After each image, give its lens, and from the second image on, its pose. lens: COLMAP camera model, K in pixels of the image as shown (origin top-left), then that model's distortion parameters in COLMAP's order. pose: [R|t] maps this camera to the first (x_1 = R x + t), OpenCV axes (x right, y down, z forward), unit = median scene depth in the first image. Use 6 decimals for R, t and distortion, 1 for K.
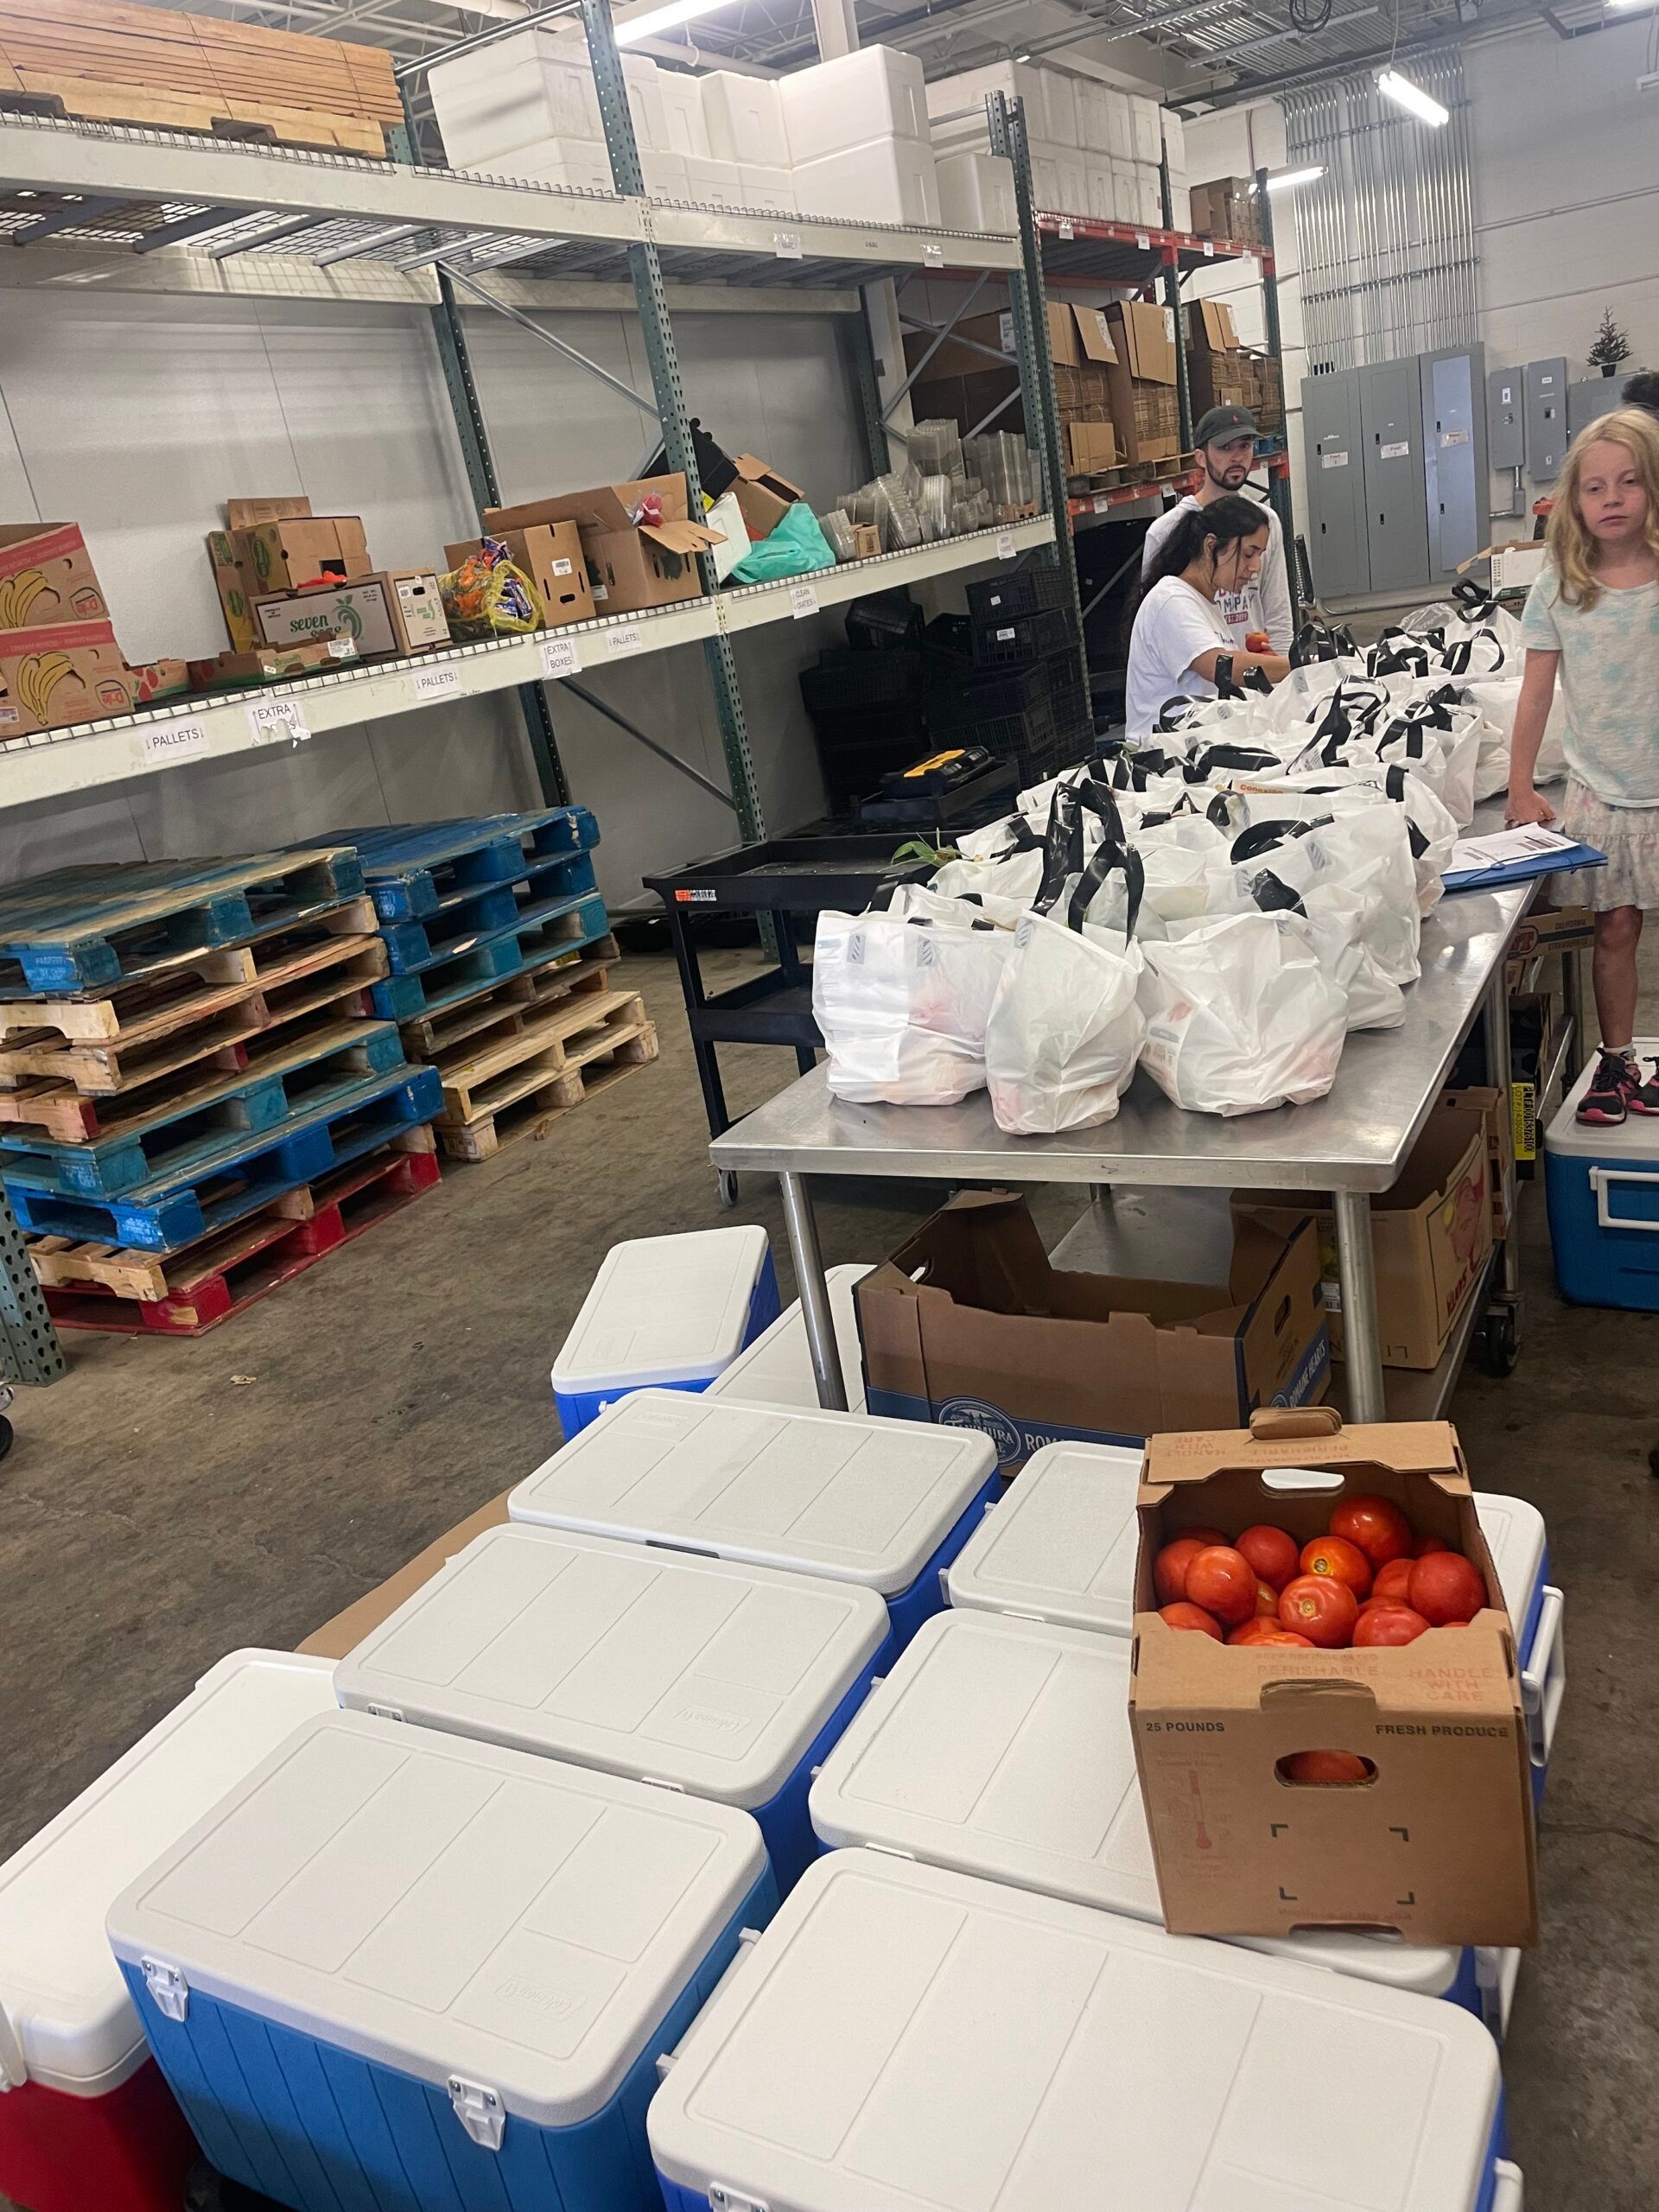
lens RADIAL K [[1691.9, 0, 829.5], [0, 1691.9, 1106.0], [0, 0, 1]] dist [0.099144, -0.124617]
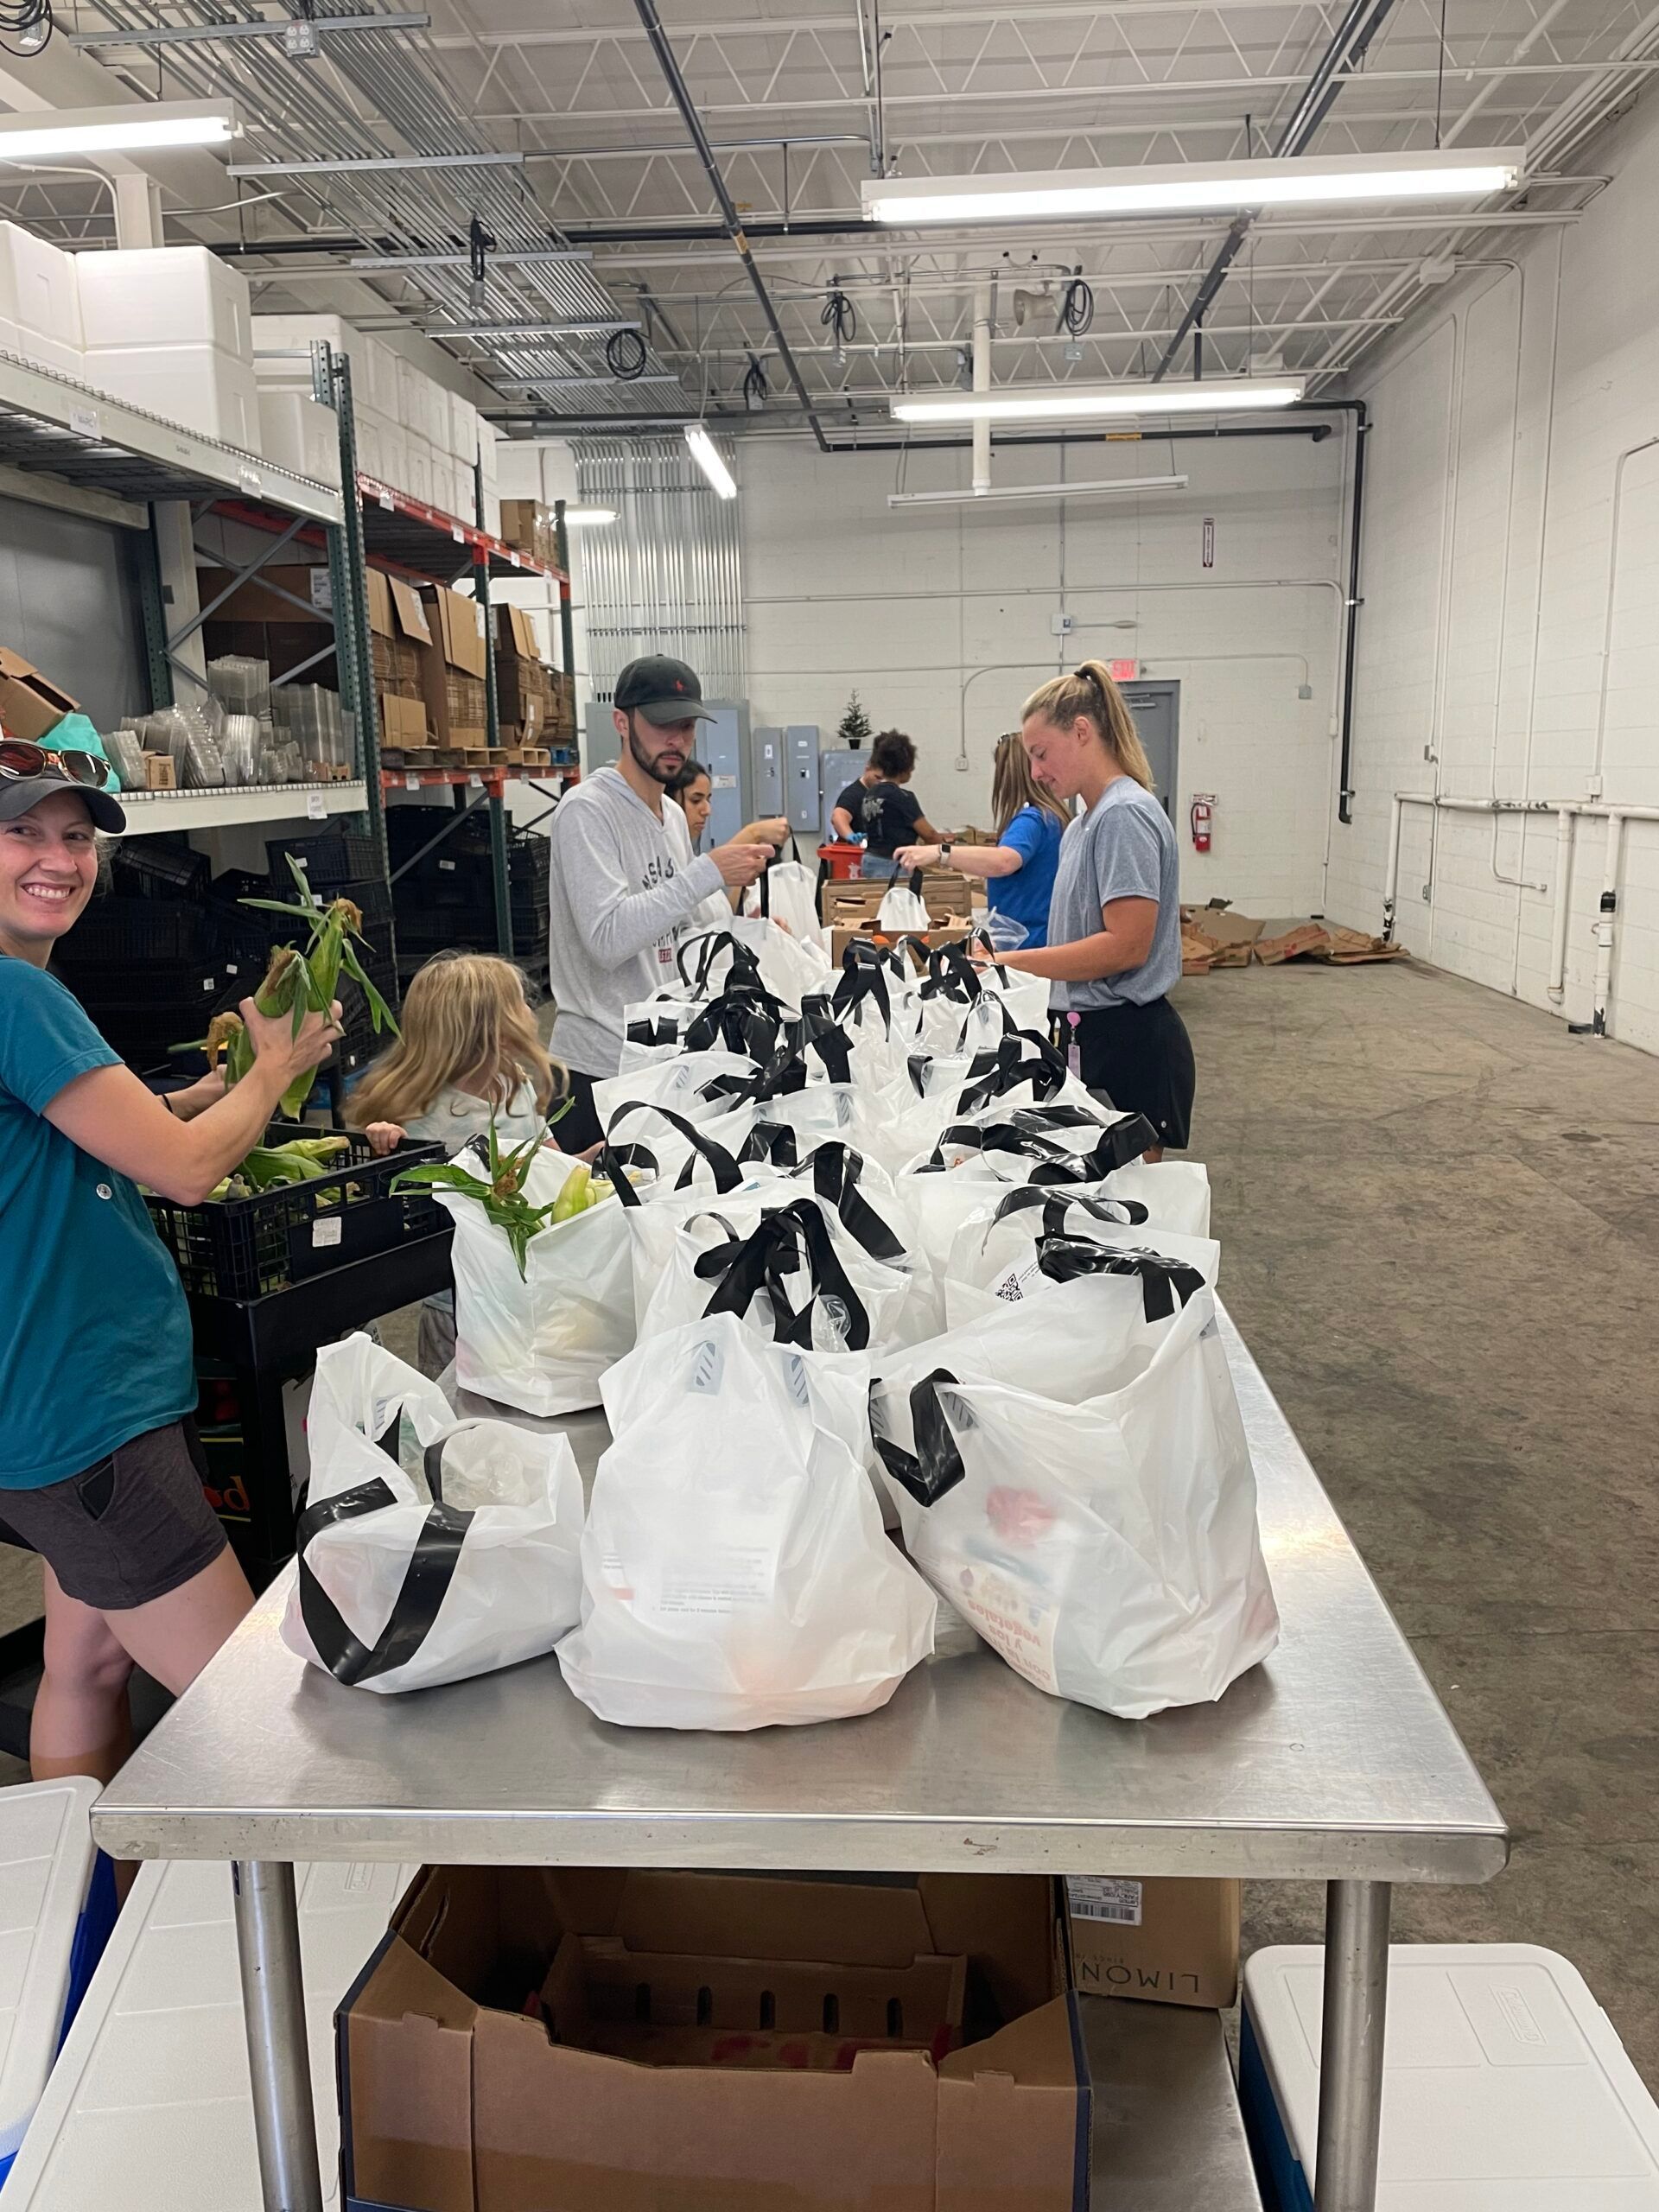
lens RADIAL K [[1691.9, 0, 829.5], [0, 1691.9, 1106.0], [0, 0, 1]] dist [0.099144, -0.124617]
pose [[0.901565, 0.066606, 0.427486, -0.024332], [0.006054, 0.986040, -0.166401, -0.021079], [-0.432602, 0.152609, 0.888575, 0.105520]]
